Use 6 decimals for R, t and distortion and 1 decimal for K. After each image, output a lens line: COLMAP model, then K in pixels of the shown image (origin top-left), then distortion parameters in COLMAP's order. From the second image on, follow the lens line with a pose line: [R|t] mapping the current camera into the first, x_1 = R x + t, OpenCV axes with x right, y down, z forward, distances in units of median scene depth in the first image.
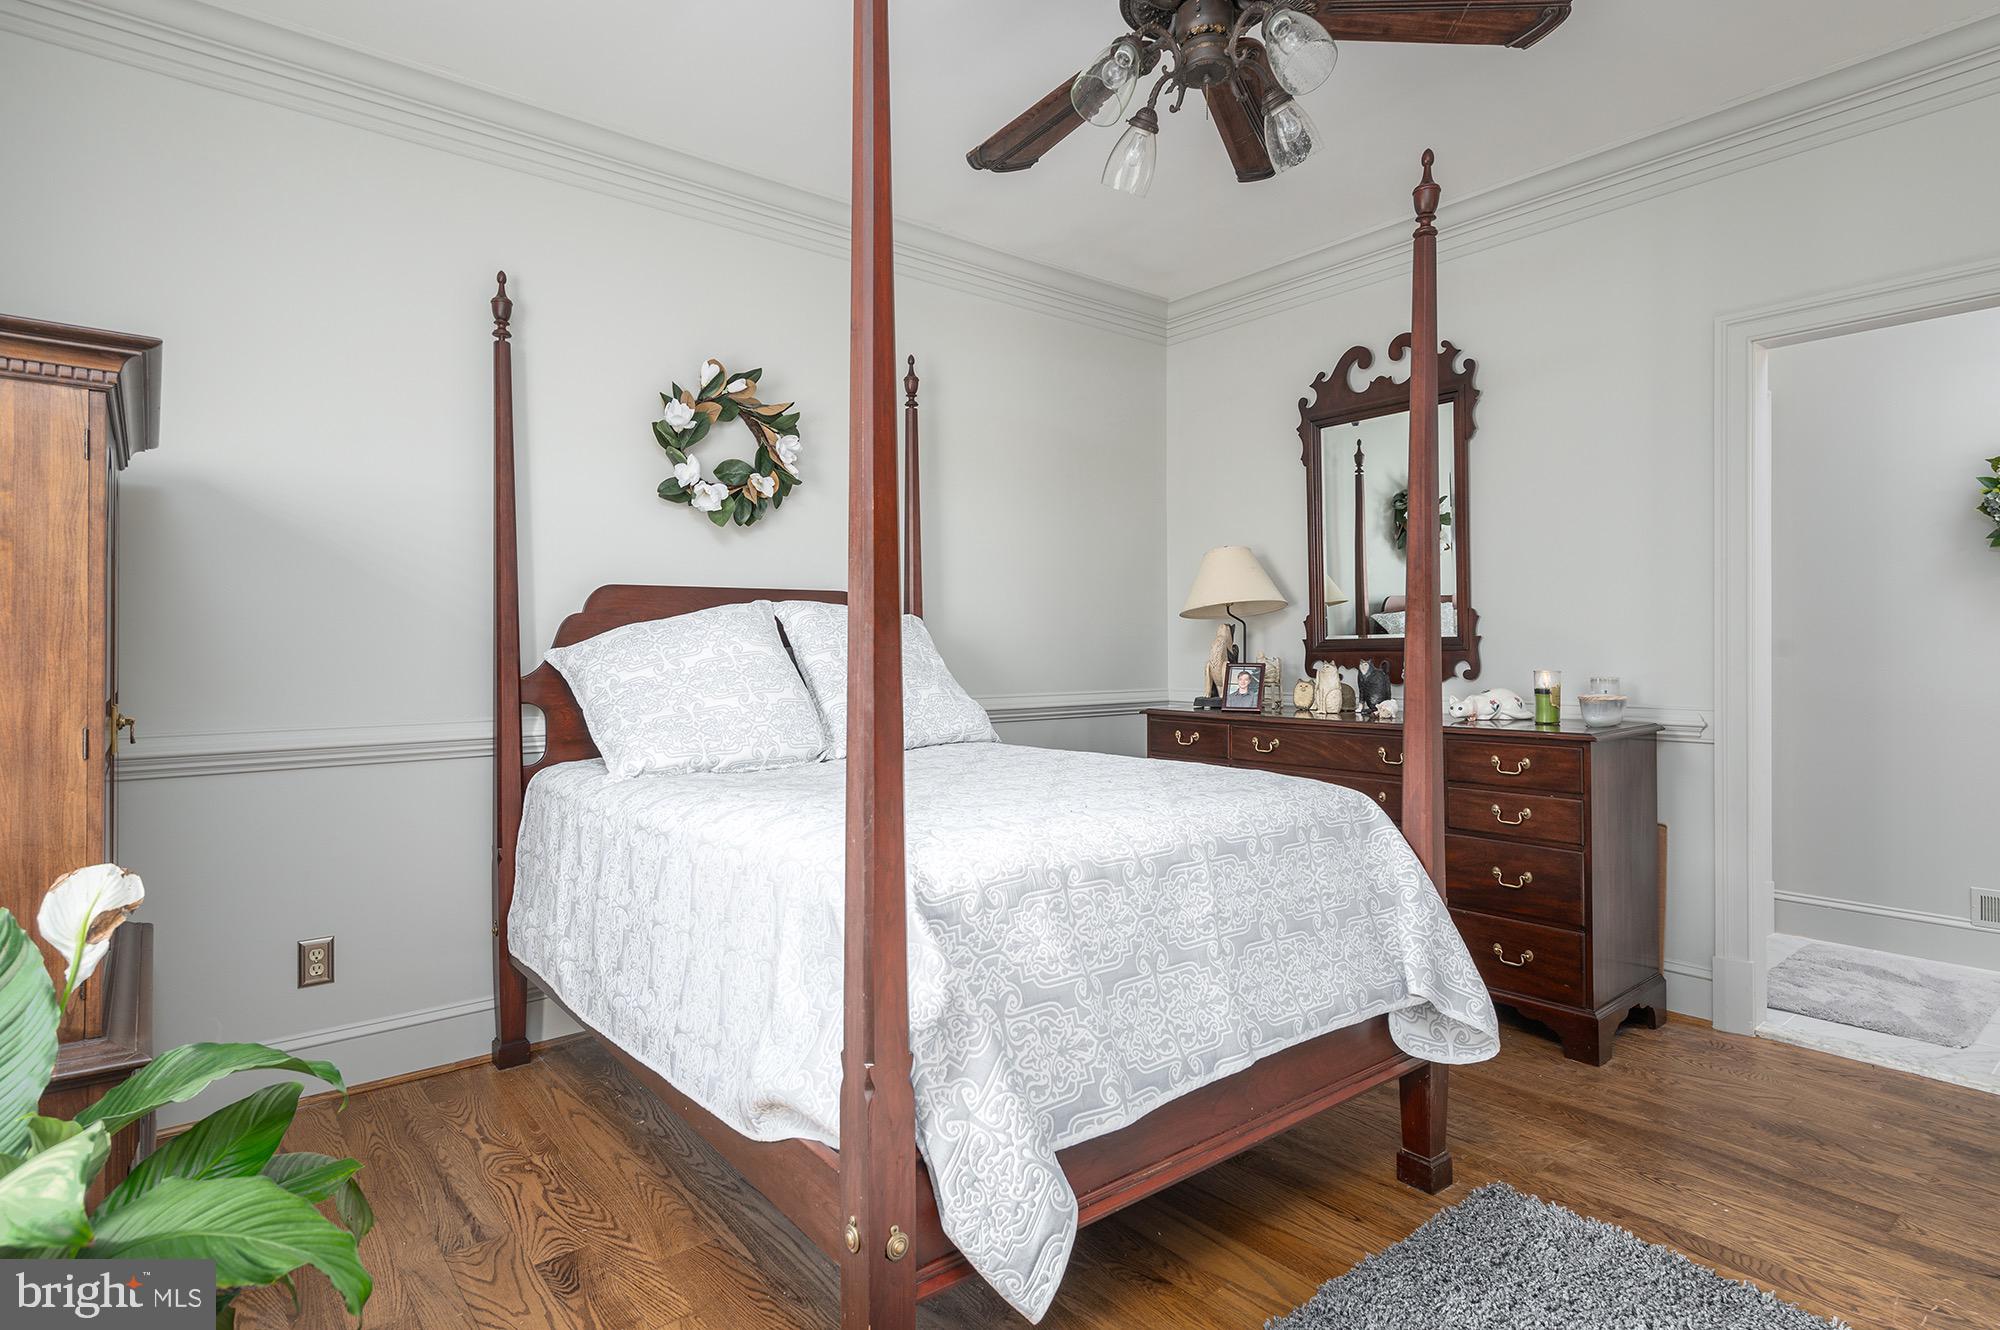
lens RADIAL K [[1037.9, 0, 1000.0], [0, 1037.9, 665.0], [0, 0, 1]] dist [-0.002301, -0.000146]
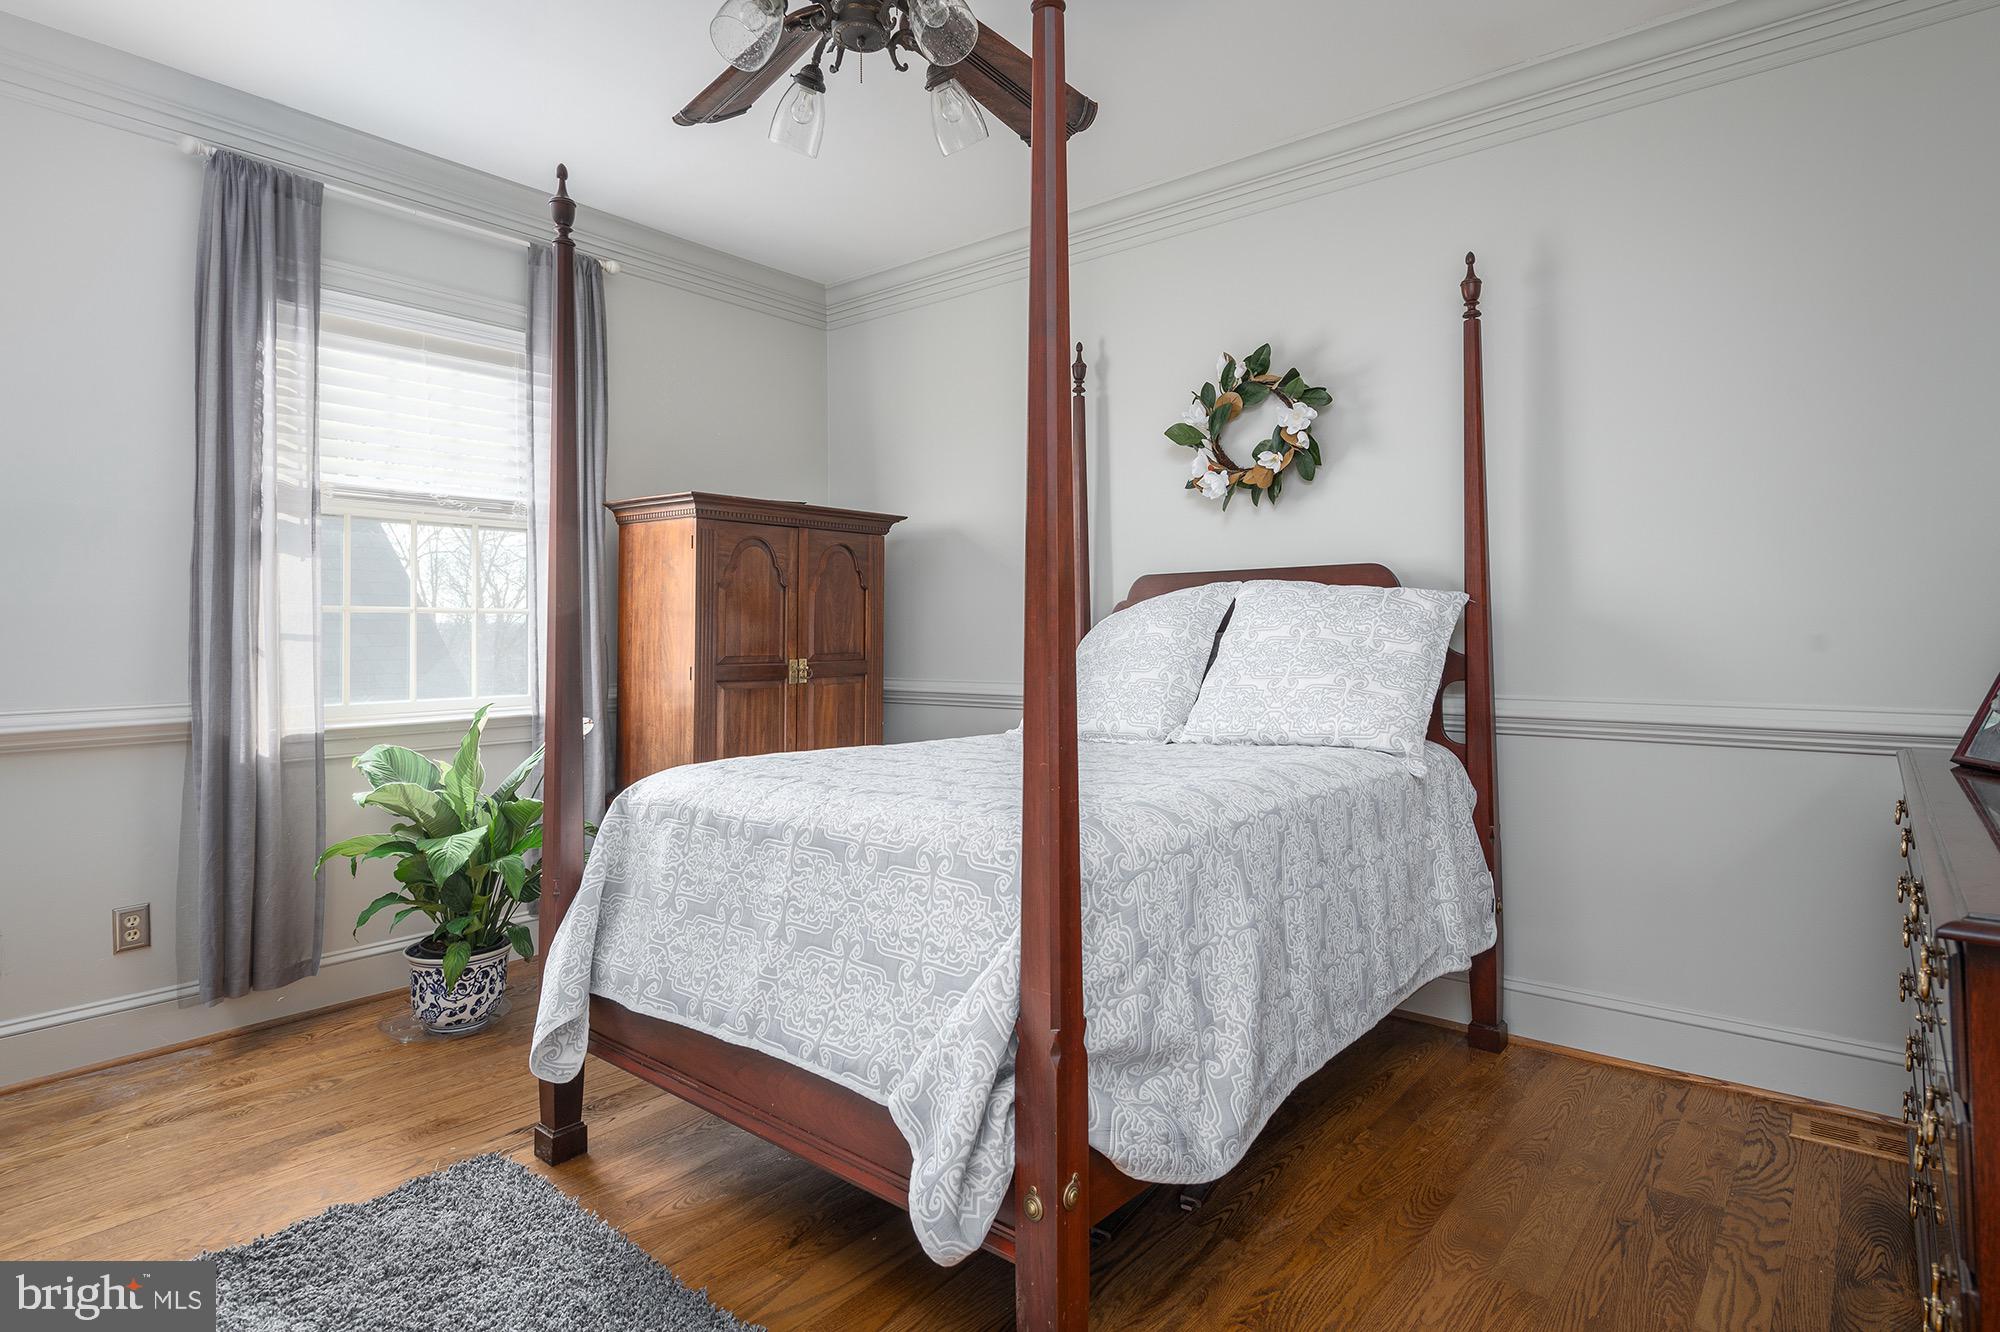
lens RADIAL K [[1060.0, 0, 998.6], [0, 1060.0, 638.1], [0, 0, 1]] dist [0.022955, -0.000087]
pose [[0.200180, 0.010438, -0.979704, 1.185007], [-0.013392, 0.999879, 0.007917, -0.022176], [0.979668, 0.011535, 0.200296, 0.936981]]
